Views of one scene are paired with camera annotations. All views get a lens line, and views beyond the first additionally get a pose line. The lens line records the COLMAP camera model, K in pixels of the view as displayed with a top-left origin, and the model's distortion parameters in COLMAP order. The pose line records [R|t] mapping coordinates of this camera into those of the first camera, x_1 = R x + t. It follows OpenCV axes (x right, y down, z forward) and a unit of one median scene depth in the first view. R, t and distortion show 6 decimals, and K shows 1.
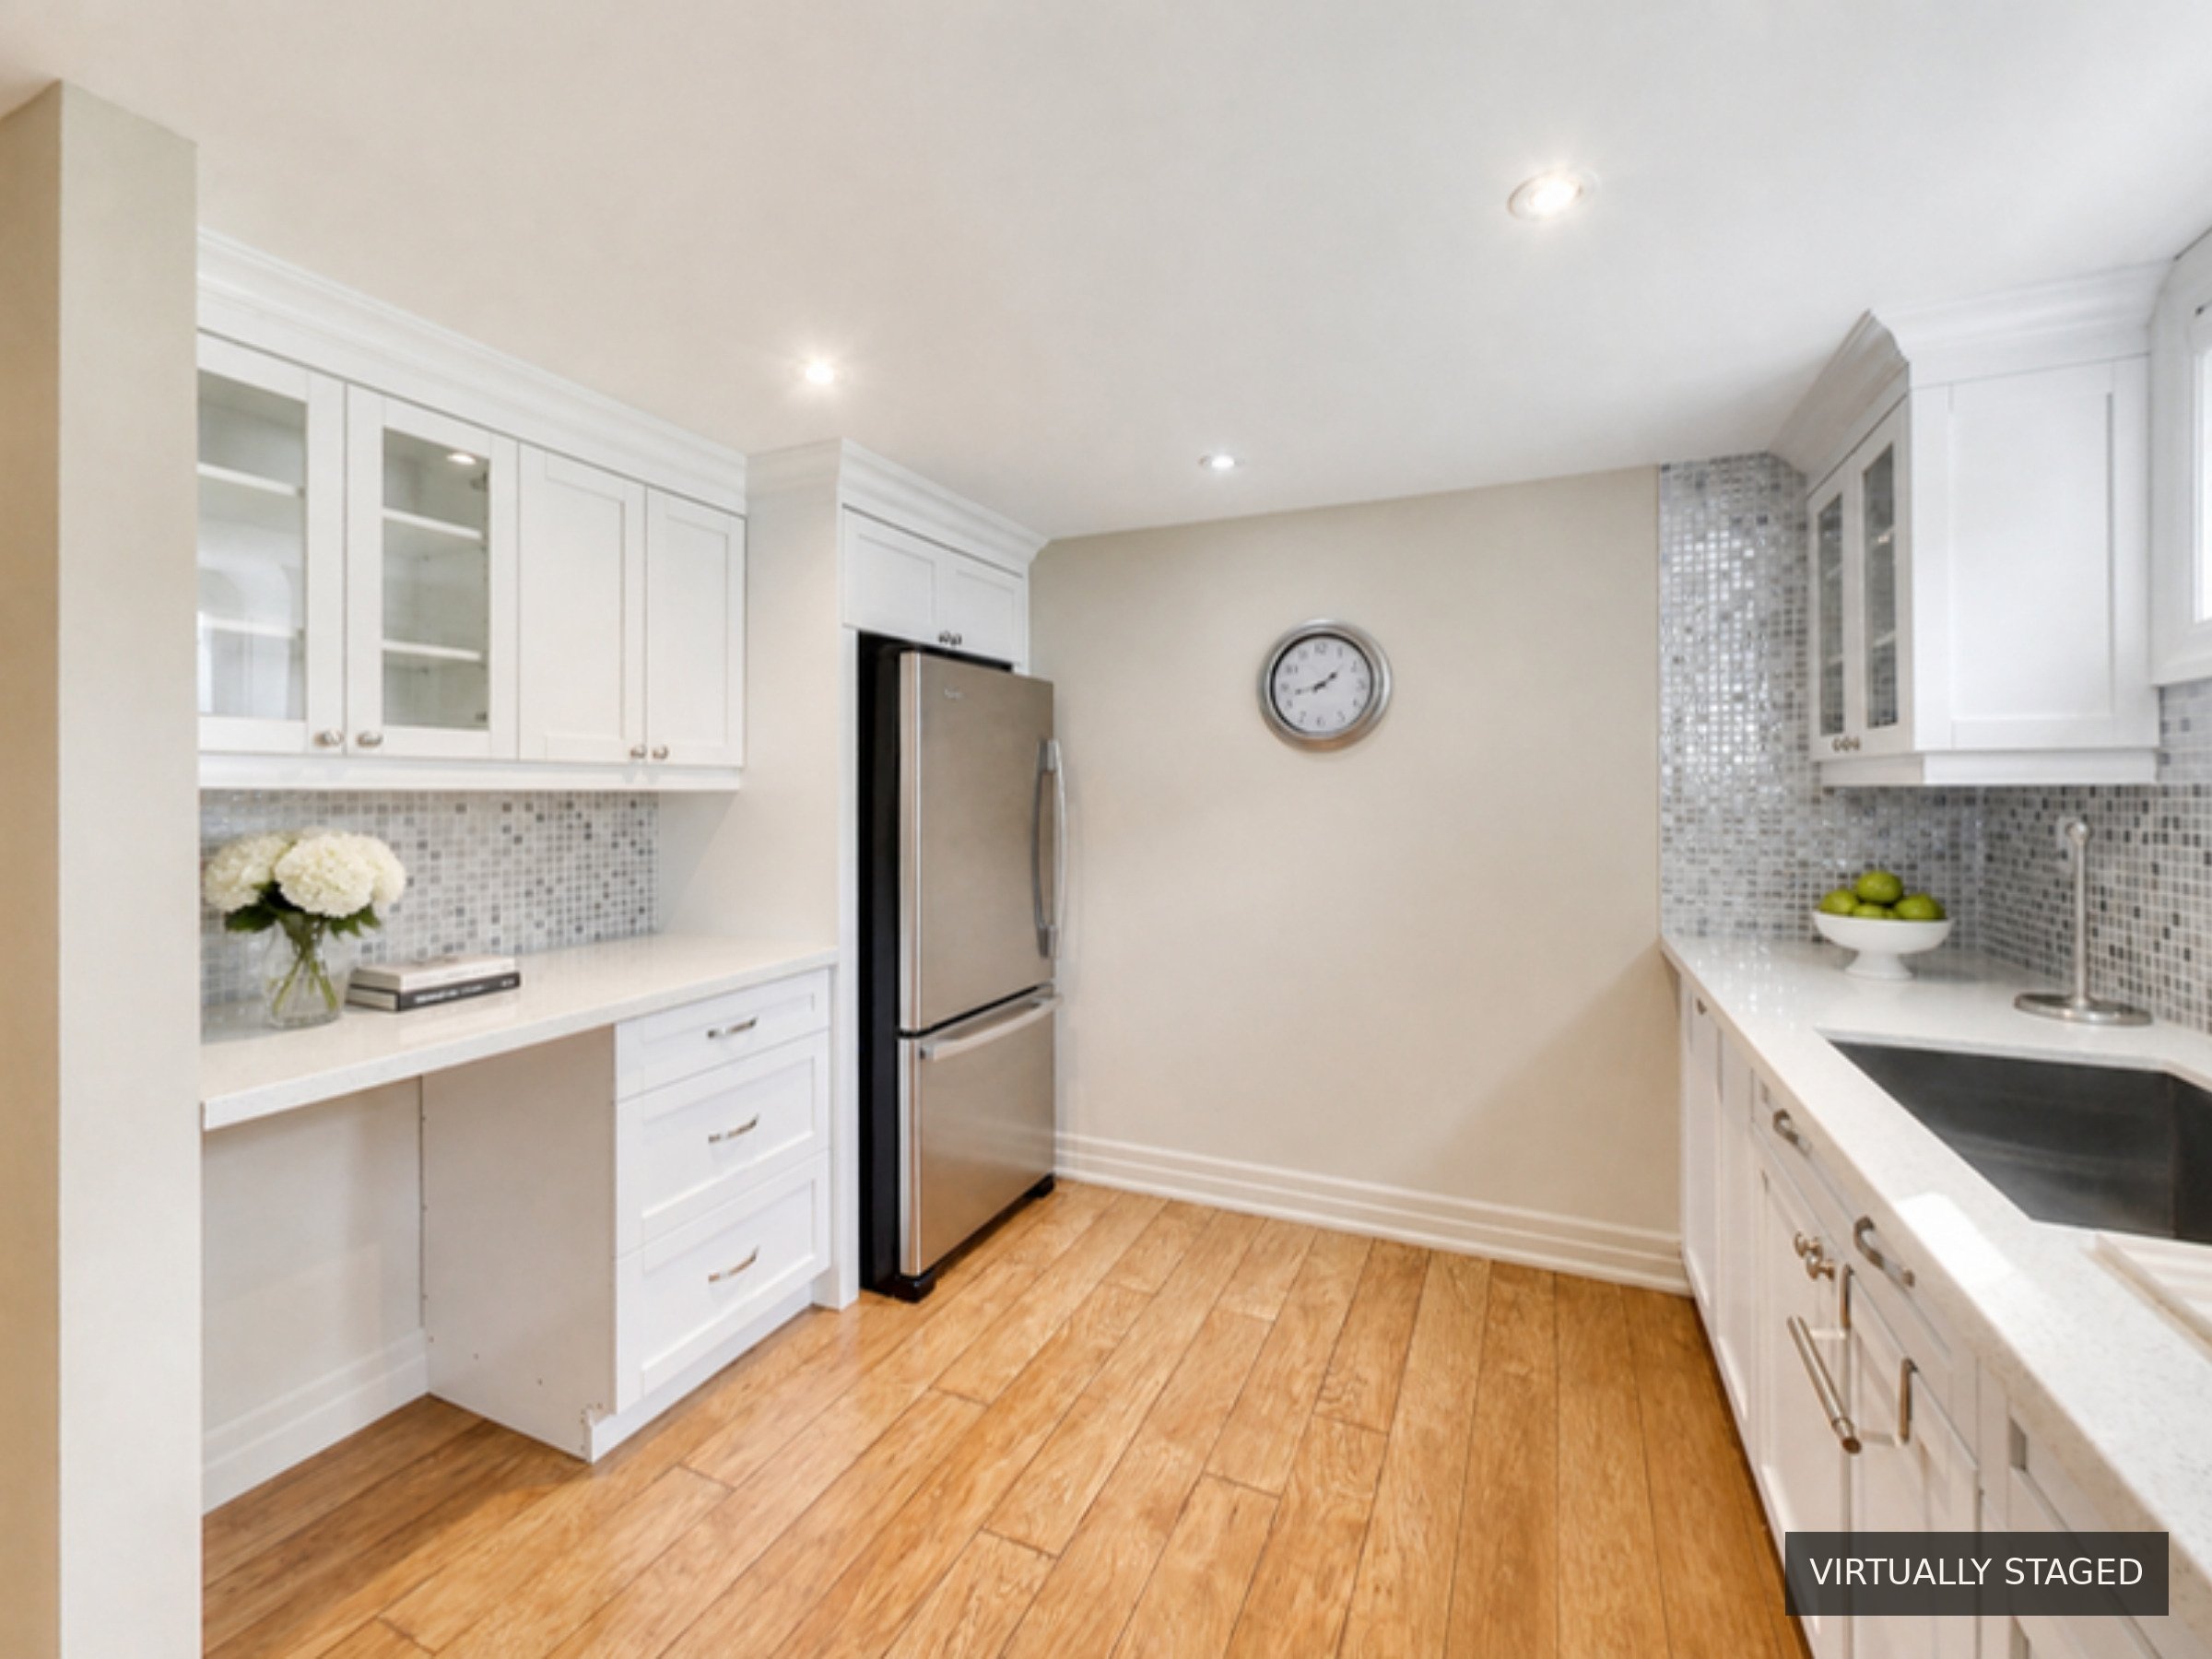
lens RADIAL K [[937.9, 0, 1105.8], [0, 937.9, 782.4], [0, 0, 1]] dist [-0.000293, 0.000626]
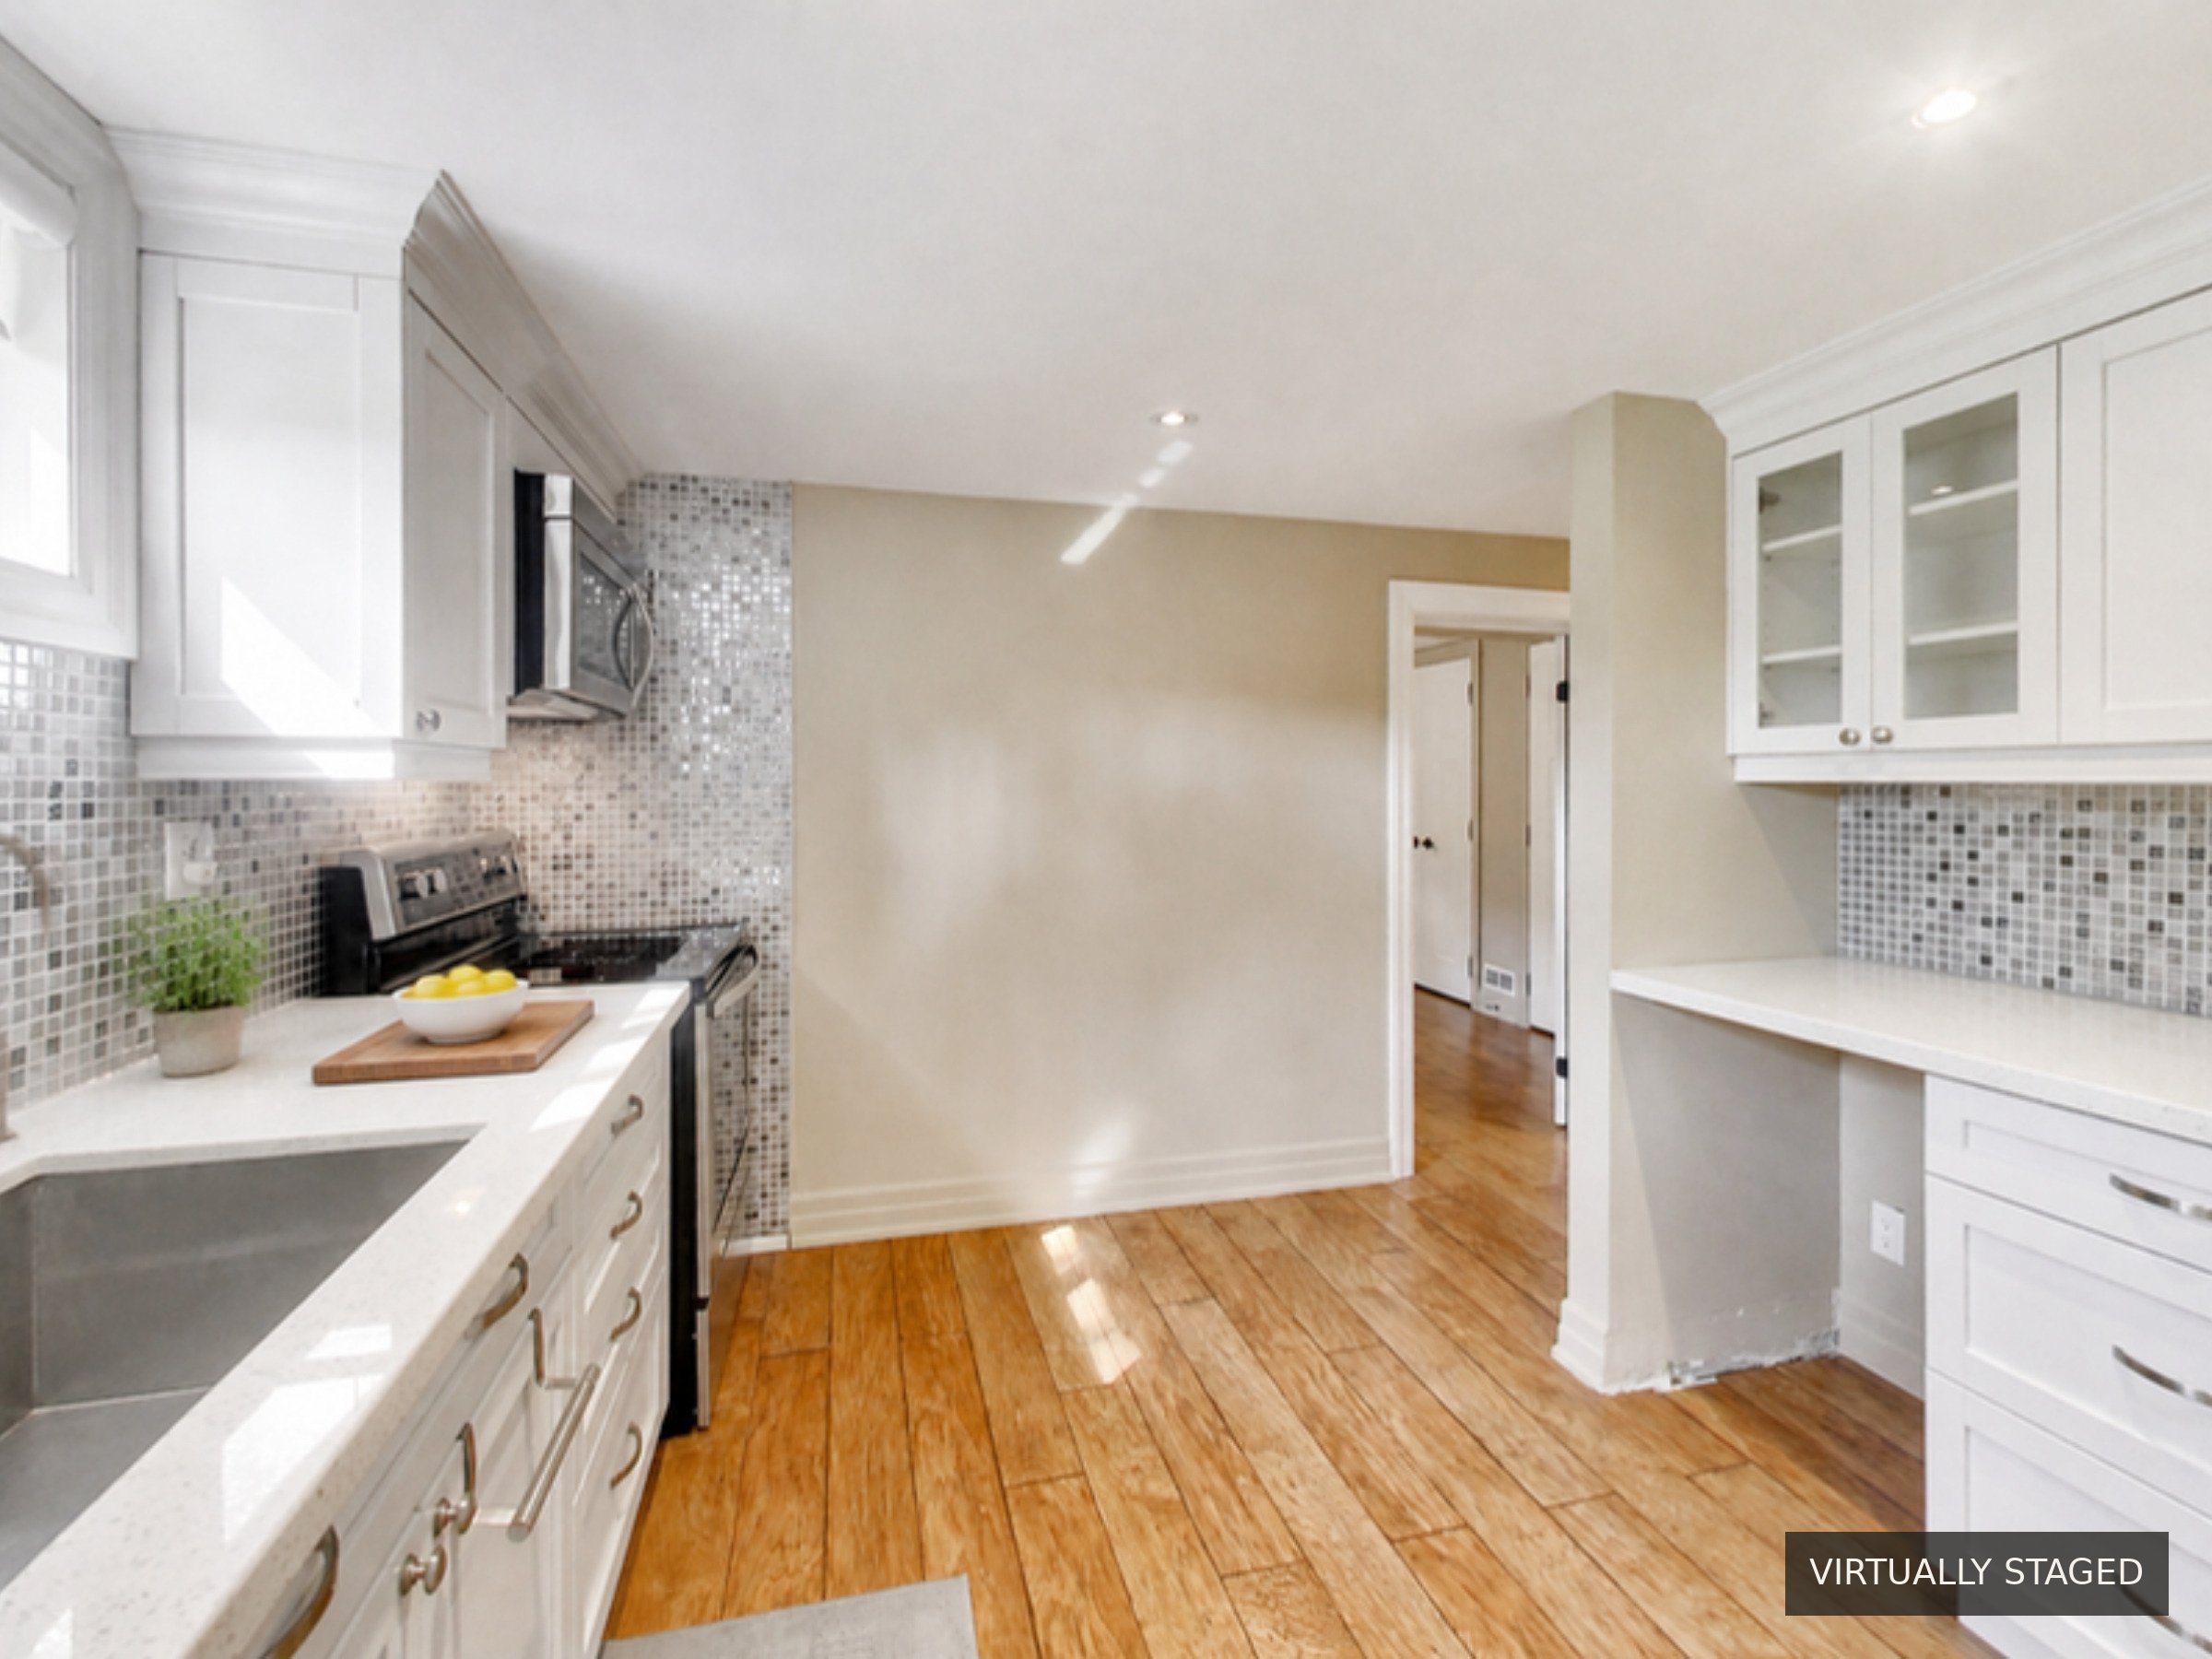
lens RADIAL K [[983.8, 0, 1108.0], [0, 983.8, 784.6], [0, 0, 1]] dist [0.001508, 0.000345]
pose [[-0.771644, 0.003419, -0.636045, 0.559502], [0.004260, 0.999991, 0.000208, 0.005918], [0.636040, -0.002549, -0.771652, 1.196592]]
